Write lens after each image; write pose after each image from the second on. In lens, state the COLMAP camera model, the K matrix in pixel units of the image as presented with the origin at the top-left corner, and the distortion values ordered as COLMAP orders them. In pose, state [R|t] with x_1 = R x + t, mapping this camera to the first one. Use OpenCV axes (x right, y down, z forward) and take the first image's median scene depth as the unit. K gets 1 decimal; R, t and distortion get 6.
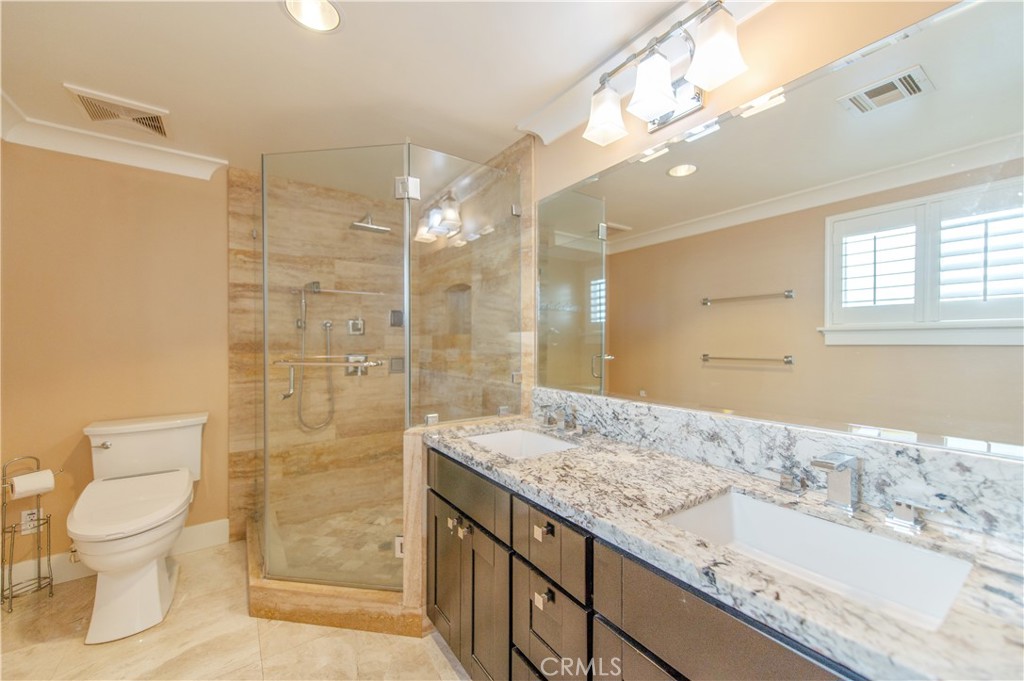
lens RADIAL K [[402.4, 0, 511.5], [0, 402.4, 347.8], [0, 0, 1]] dist [0.010169, -0.002451]
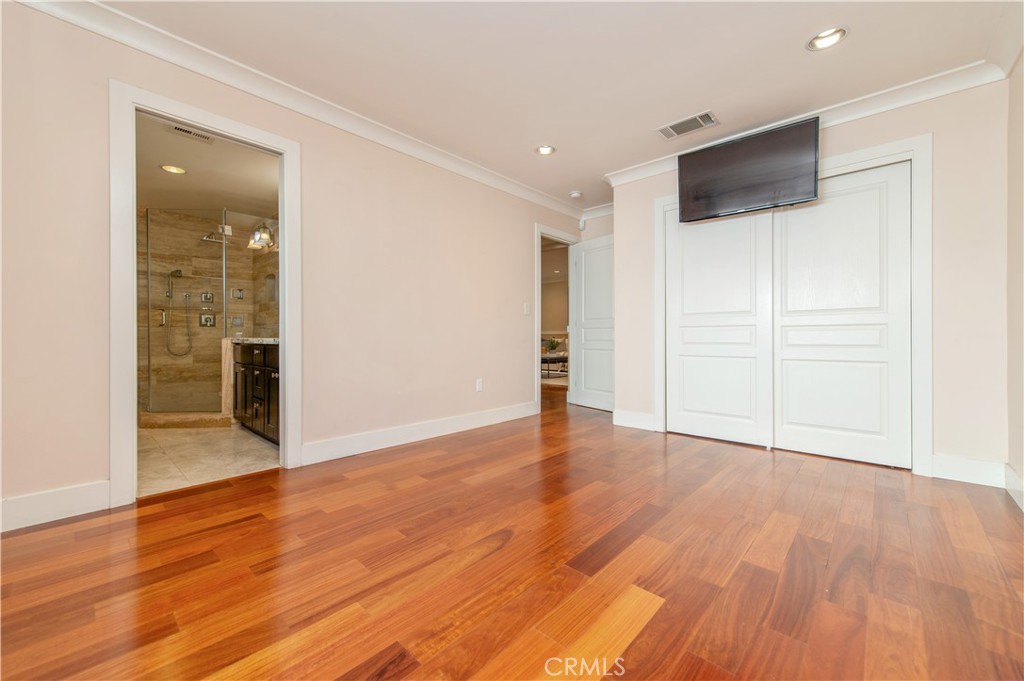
lens RADIAL K [[402.4, 0, 511.9], [0, 402.4, 339.9], [0, 0, 1]] dist [0.010169, -0.002451]
pose [[0.975770, -0.004241, 0.218758, 0.501473], [0.005150, 0.999980, -0.003586, 0.141026], [-0.218739, 0.004626, 0.975772, -0.954228]]
